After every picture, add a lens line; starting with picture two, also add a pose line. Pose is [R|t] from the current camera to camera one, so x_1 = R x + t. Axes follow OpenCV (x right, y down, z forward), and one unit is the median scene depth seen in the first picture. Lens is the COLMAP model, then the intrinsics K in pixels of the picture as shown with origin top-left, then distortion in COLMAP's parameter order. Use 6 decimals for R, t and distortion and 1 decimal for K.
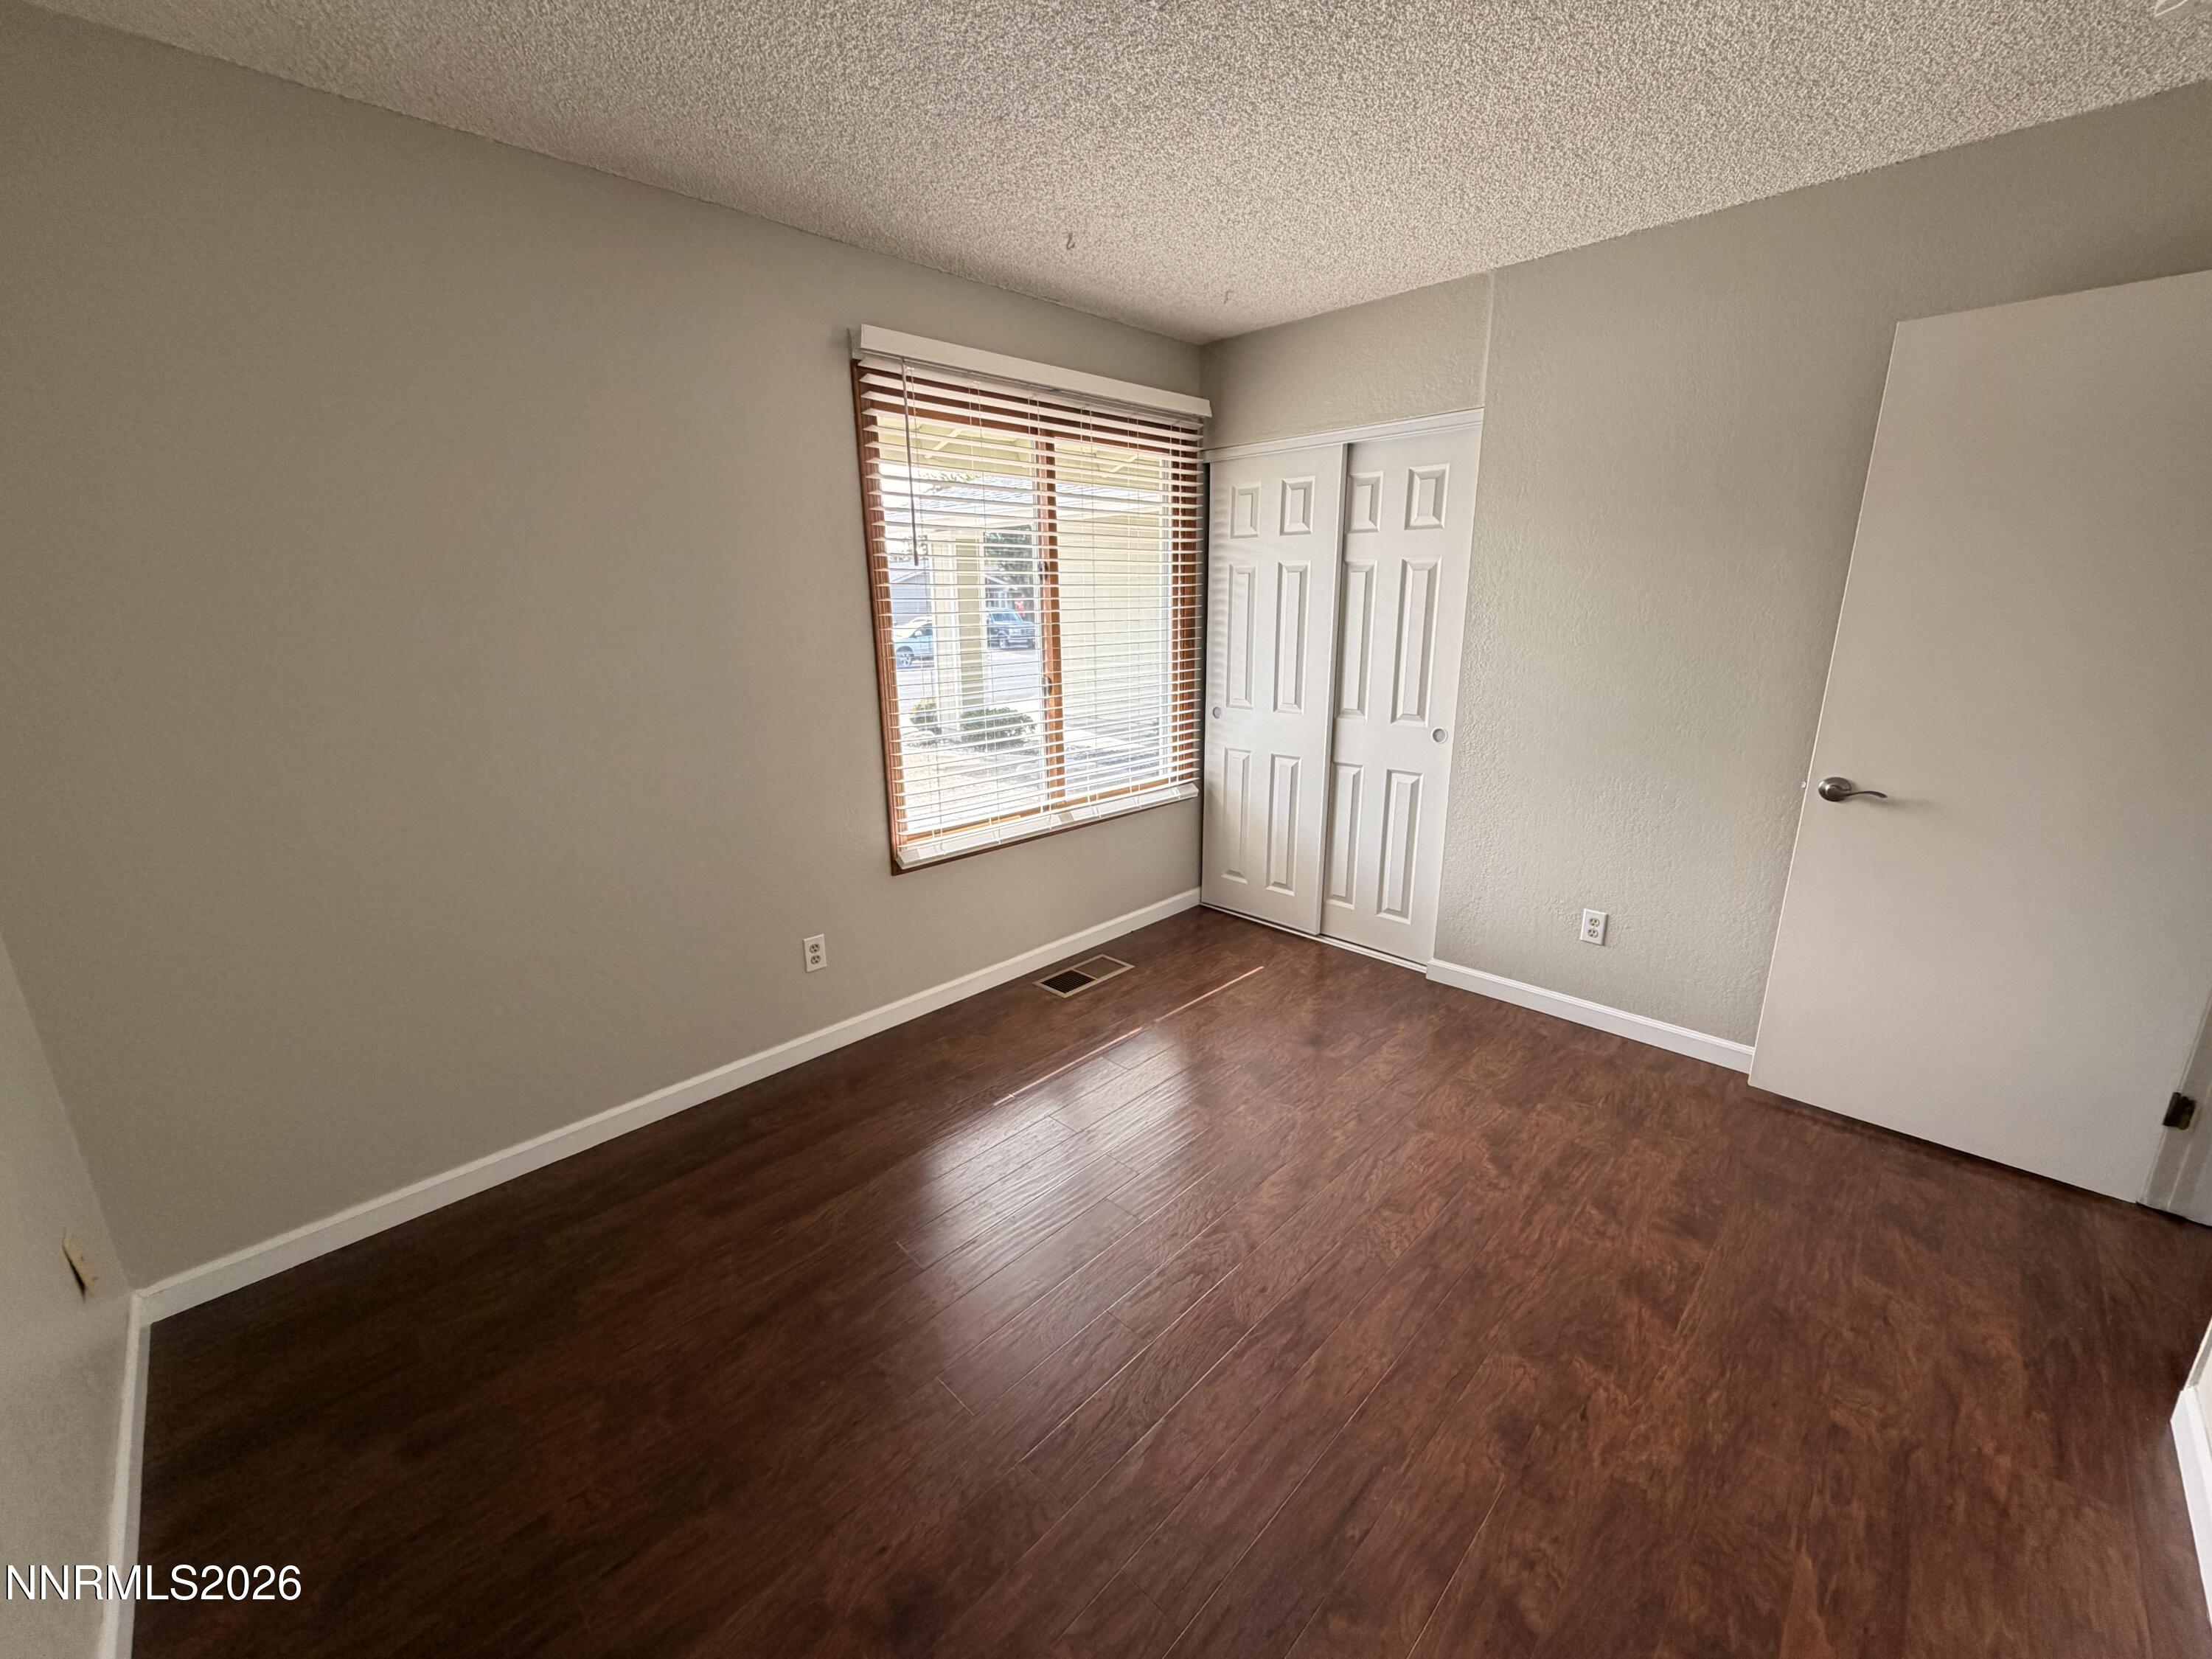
lens RADIAL K [[889.2, 0, 1098.4], [0, 889.2, 832.0], [0, 0, 1]] dist [0.002185, 0.000204]
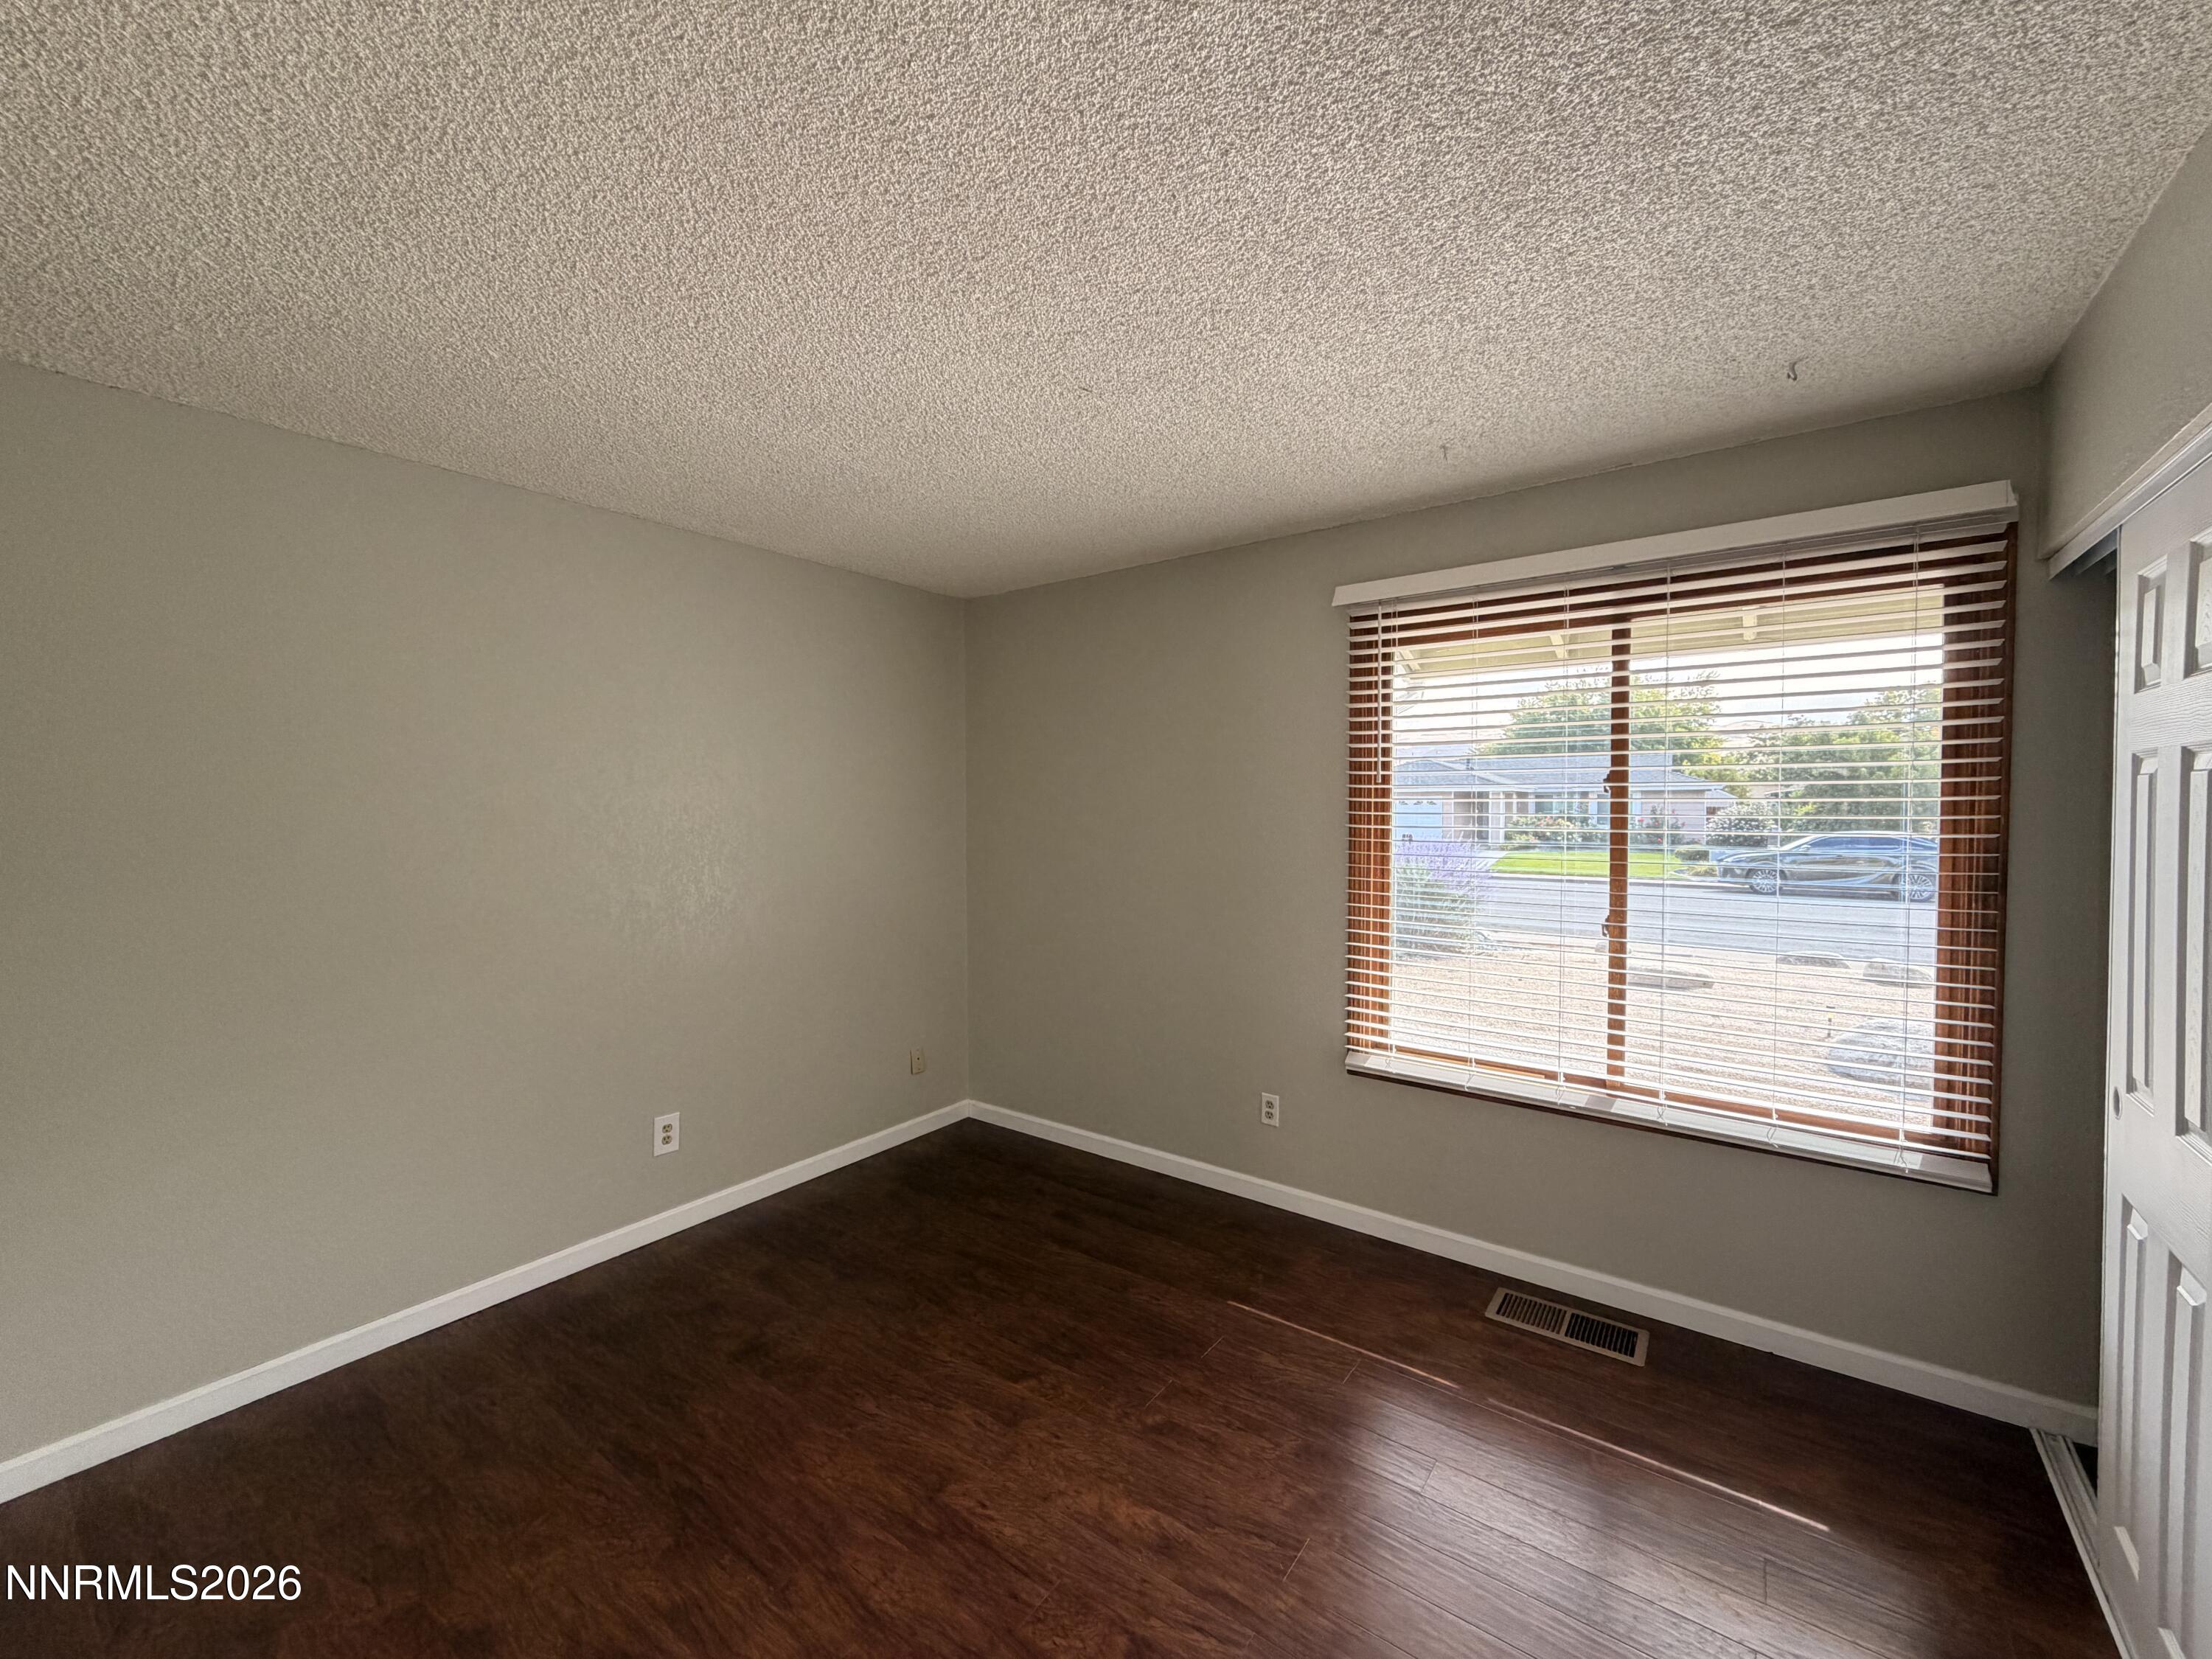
lens RADIAL K [[889.2, 0, 1098.4], [0, 889.2, 832.0], [0, 0, 1]] dist [0.002185, 0.000204]
pose [[0.132985, 0.050728, -0.989819, 0.685812], [-0.249877, 0.968145, 0.016046, -0.154505], [0.959102, 0.245199, 0.141425, 0.479567]]
